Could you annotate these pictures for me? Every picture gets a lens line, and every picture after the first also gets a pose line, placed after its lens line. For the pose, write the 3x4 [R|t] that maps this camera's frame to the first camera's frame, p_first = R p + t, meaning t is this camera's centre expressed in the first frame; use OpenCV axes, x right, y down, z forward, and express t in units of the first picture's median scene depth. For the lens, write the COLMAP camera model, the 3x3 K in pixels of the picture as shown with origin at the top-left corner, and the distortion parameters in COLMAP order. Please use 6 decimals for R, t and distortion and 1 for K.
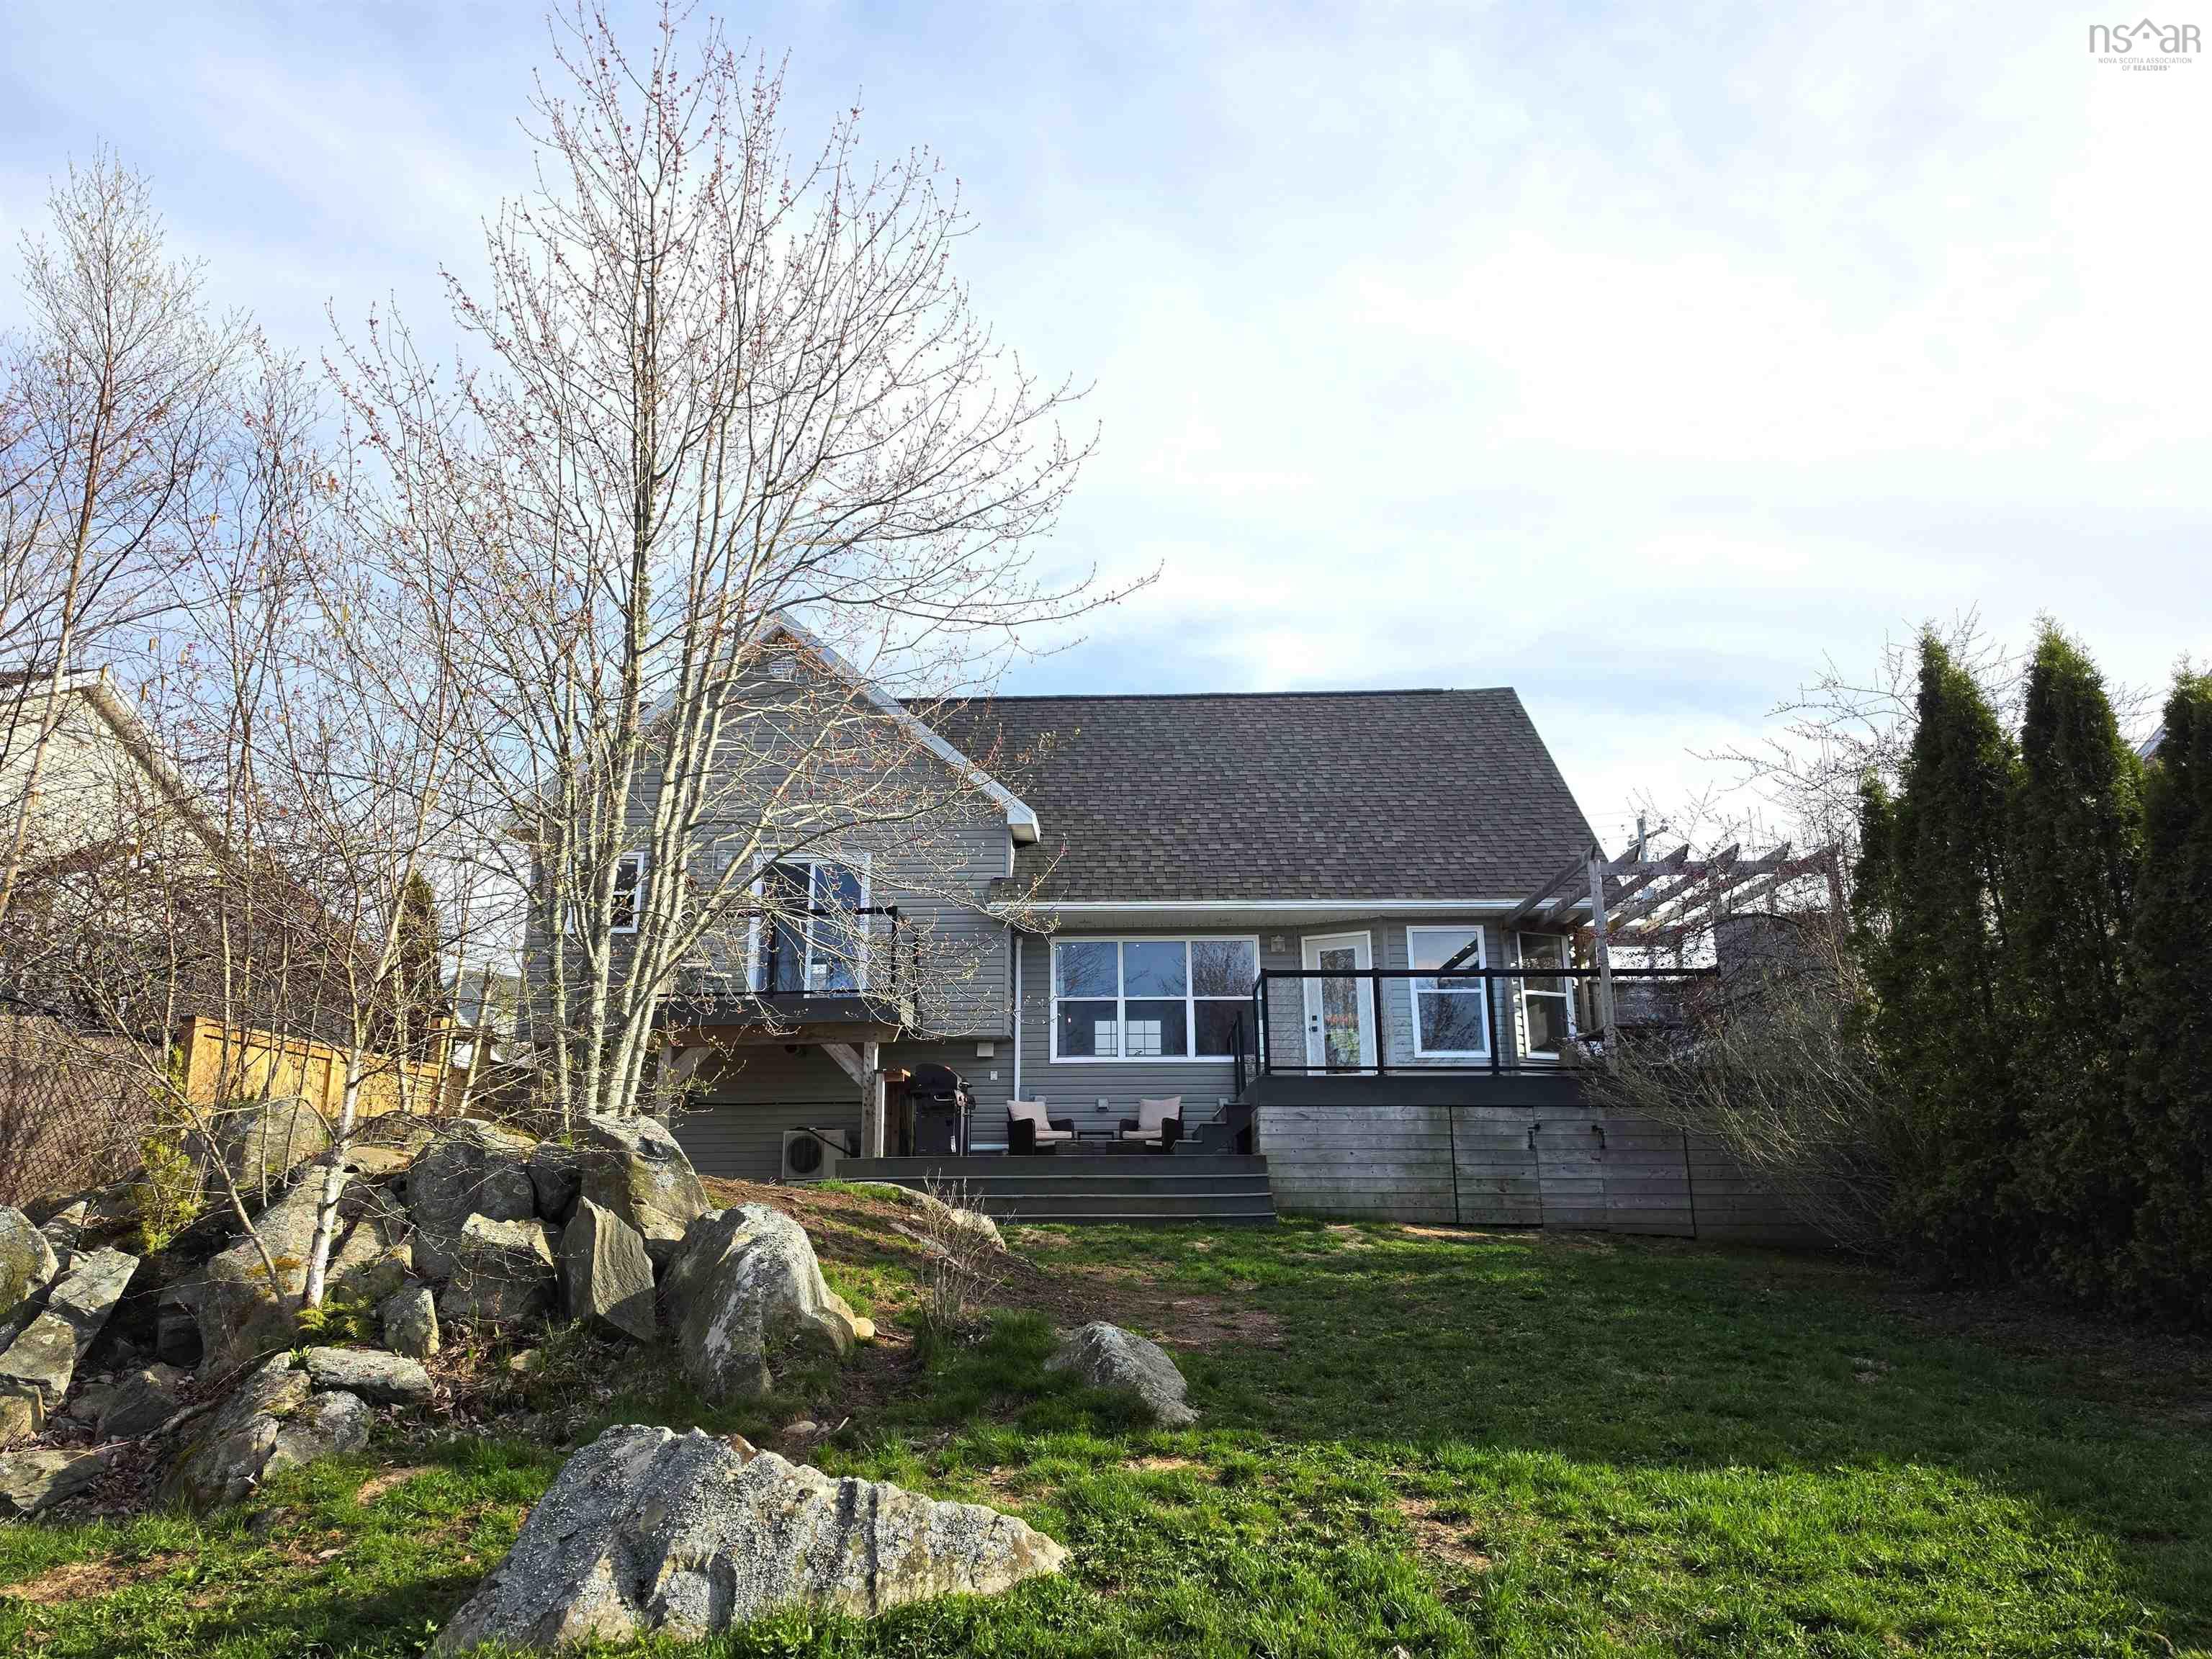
lens RADIAL K [[1481.1, 0, 1106.0], [0, 1481.1, 829.5], [0, 0, 1]] dist [0.083152, 0.000040]
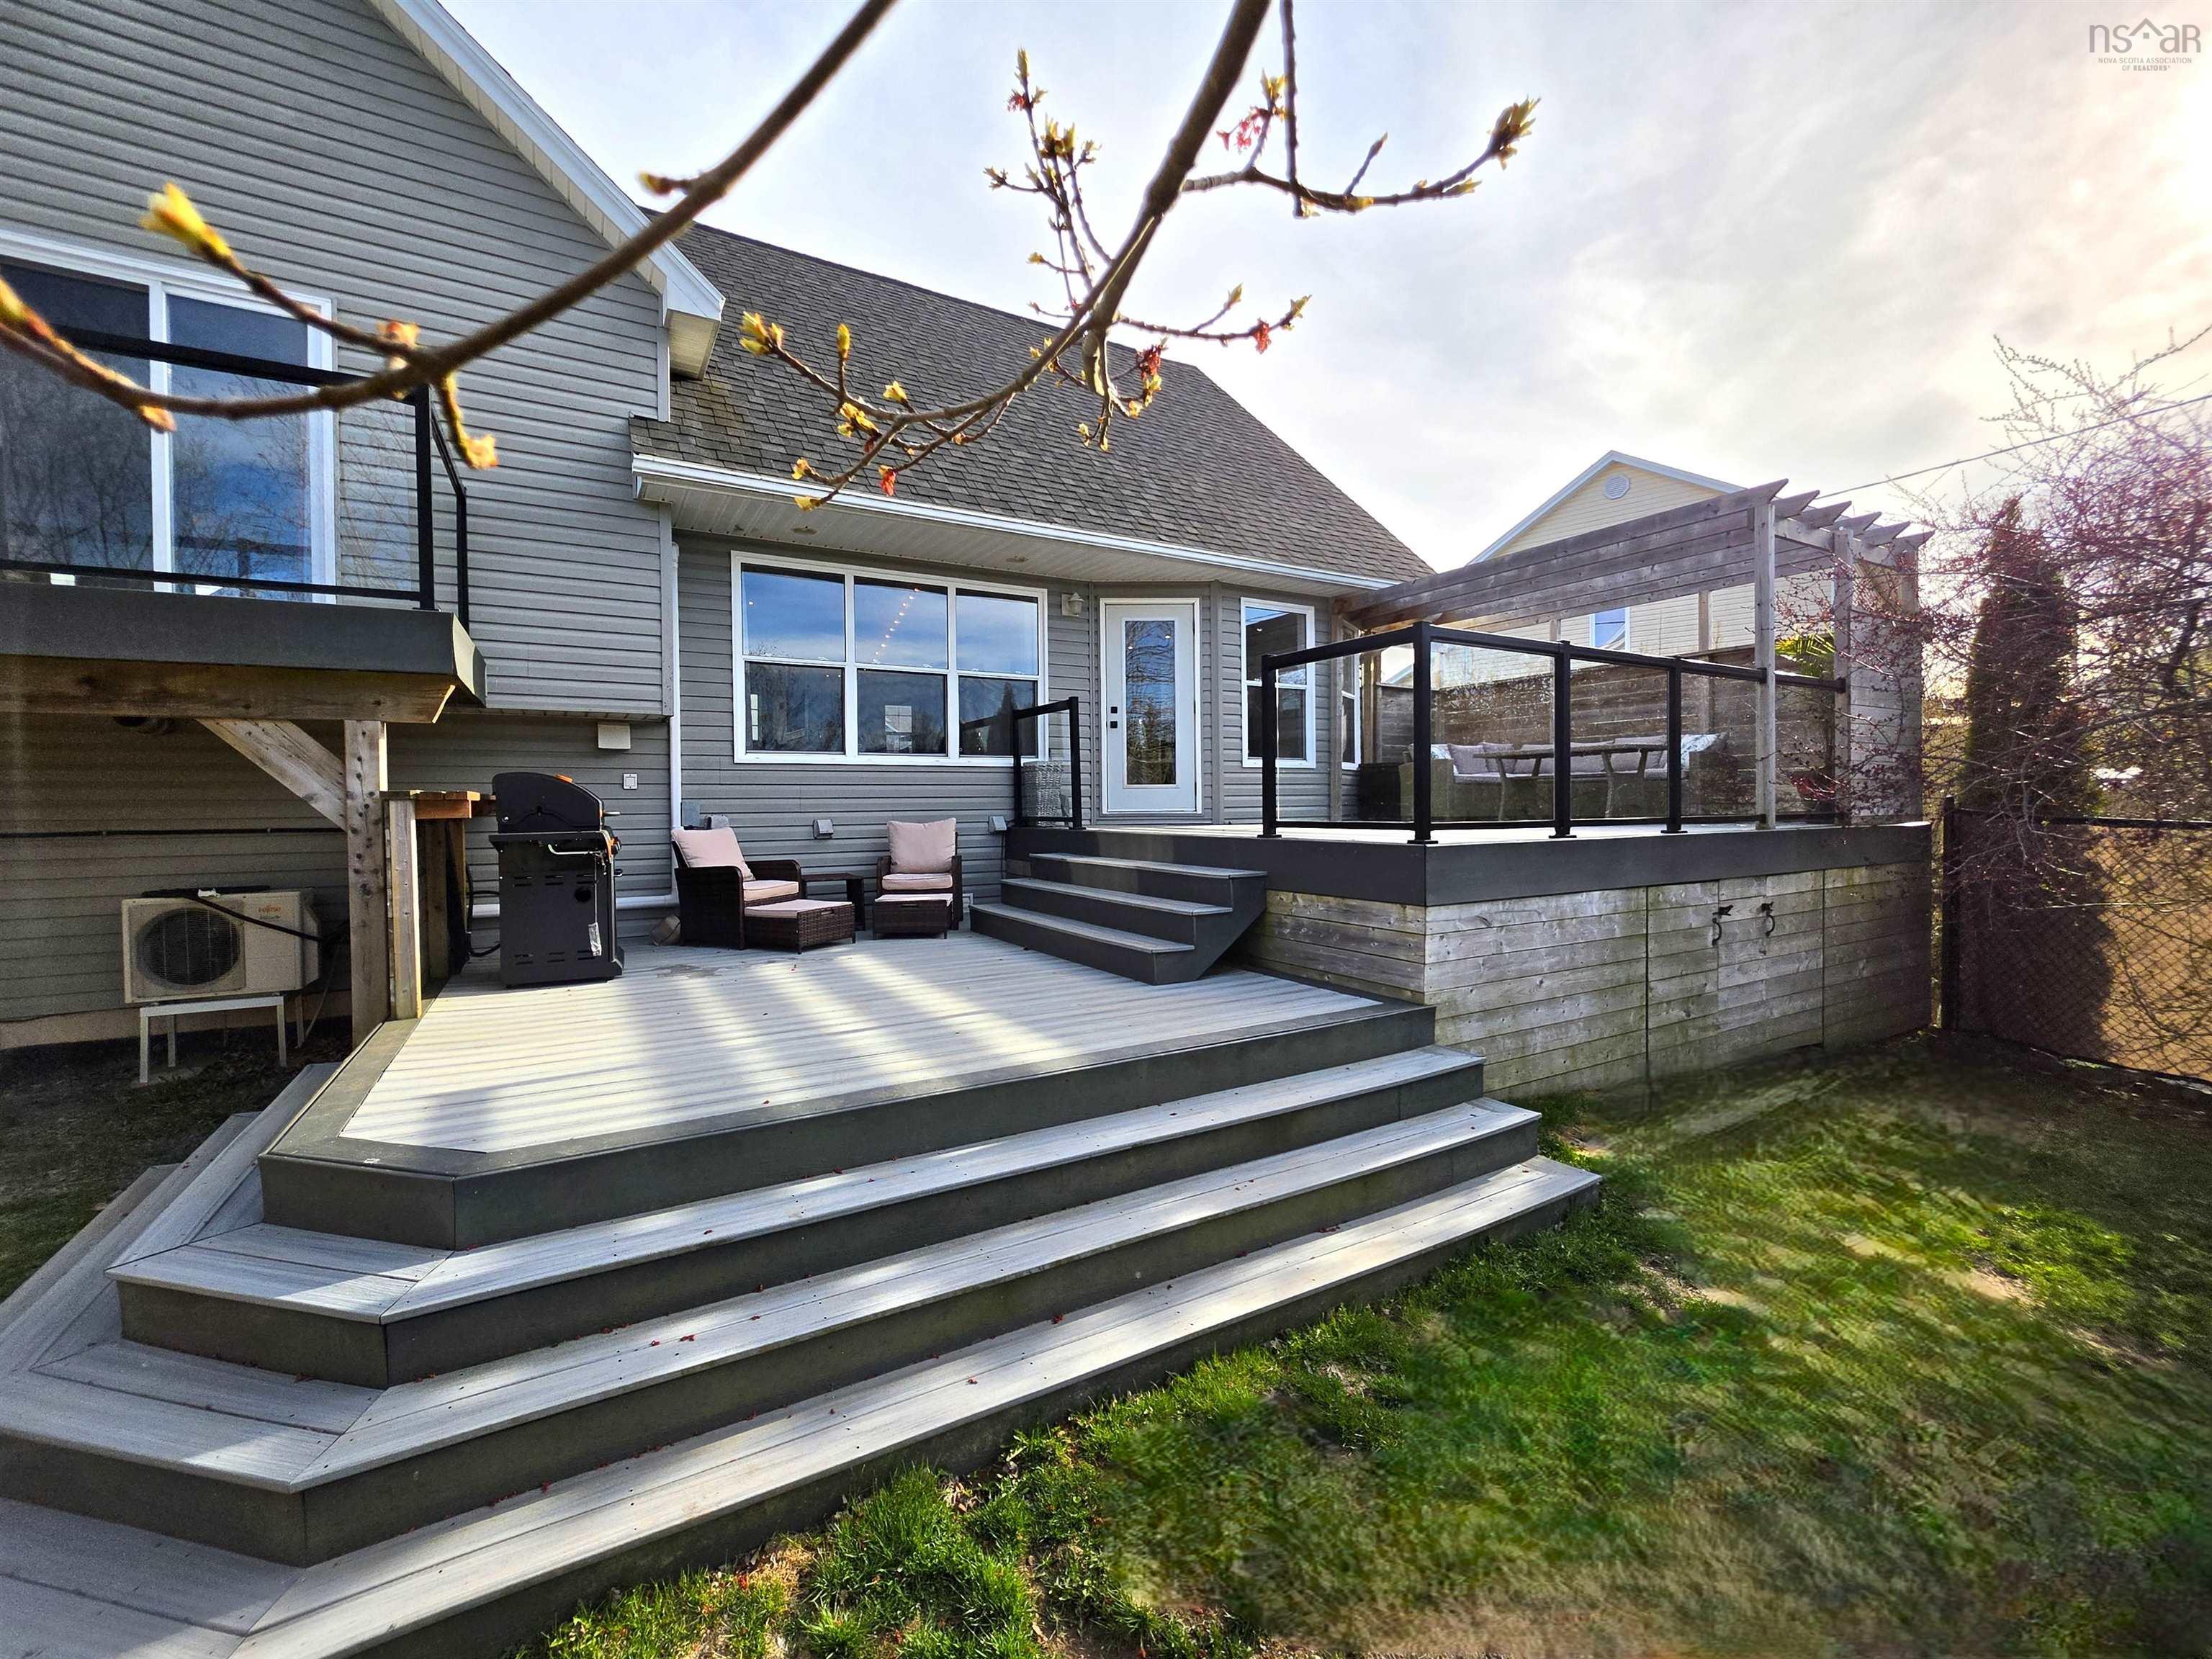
lens RADIAL K [[896.1, 0, 1106.0], [0, 896.1, 829.5], [0, 0, 1]] dist [-0.023094, -0.000071]
pose [[0.855307, -0.018438, 0.517794, -0.098719], [-0.119683, 0.965308, 0.232069, 0.081933], [-0.504110, -0.260462, 0.823428, 0.623416]]
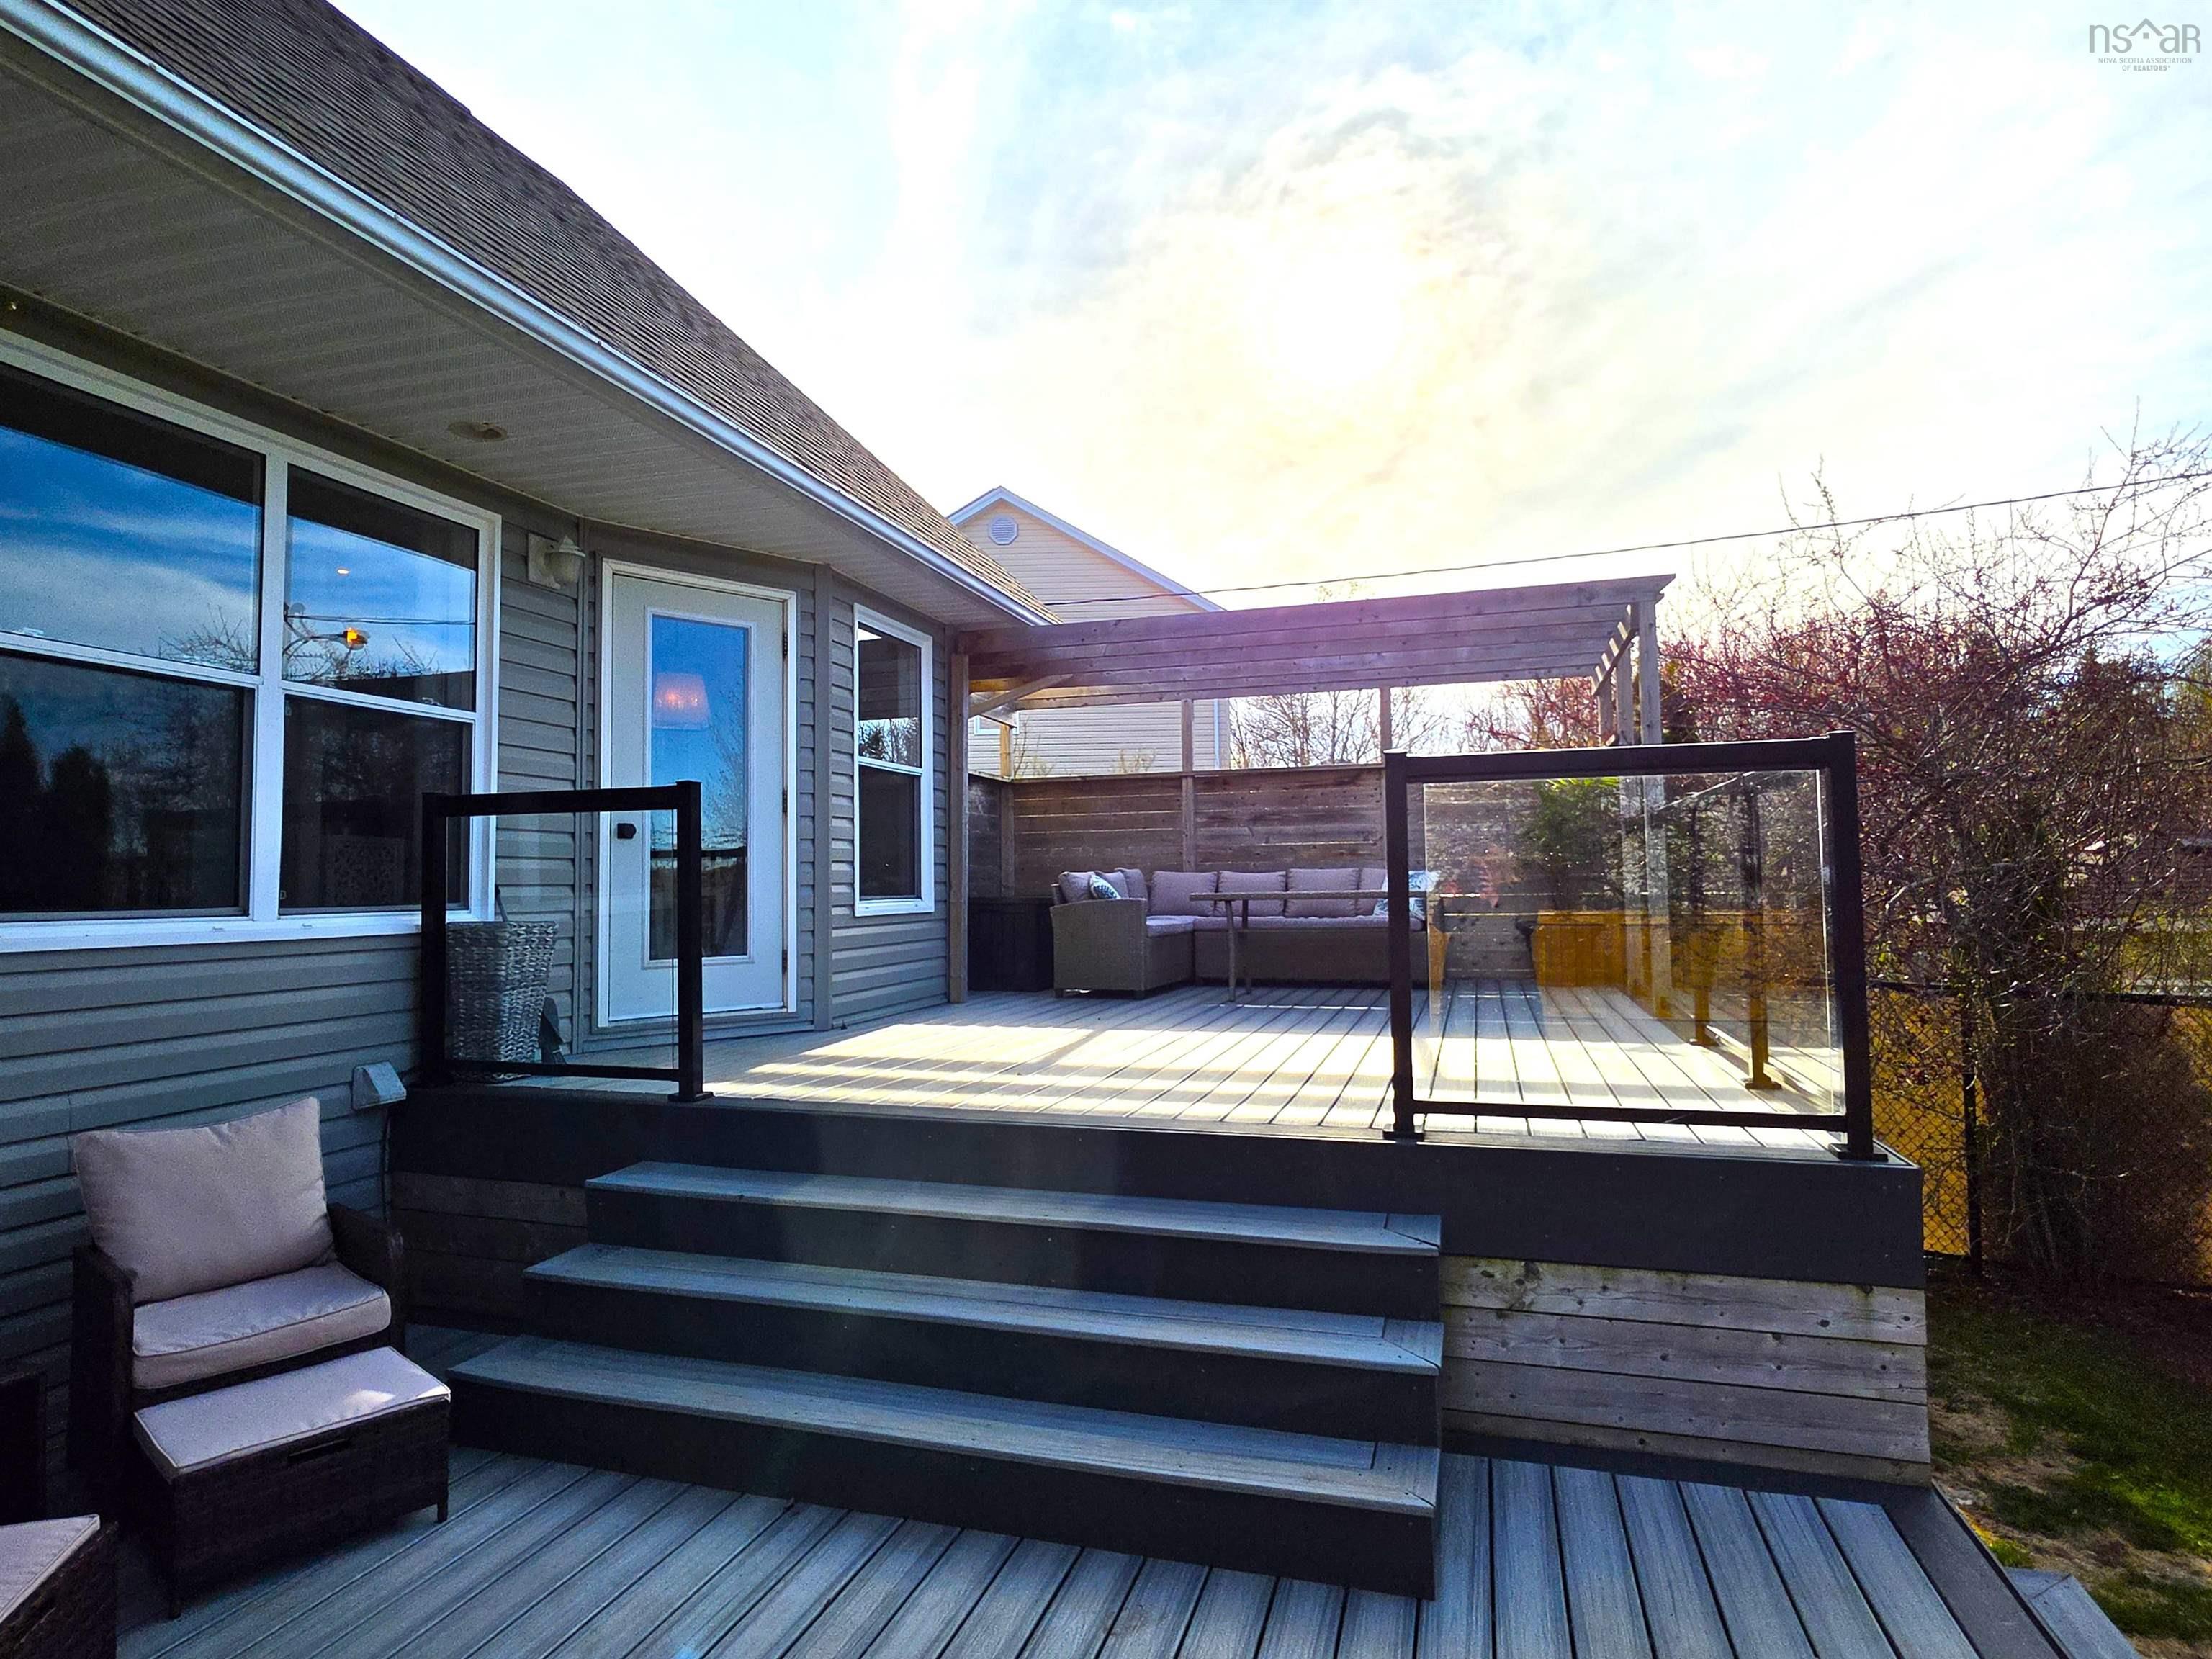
lens RADIAL K [[1194.2, 0, 1060.0], [0, 1194.2, 833.3], [0, 0, 1]] dist [-0.002322, -0.000556]
pose [[0.307034, 0.044448, 0.950660, -0.094100], [-0.218116, 0.975607, 0.024831, 0.106729], [-0.926367, -0.214978, 0.309240, 0.828383]]
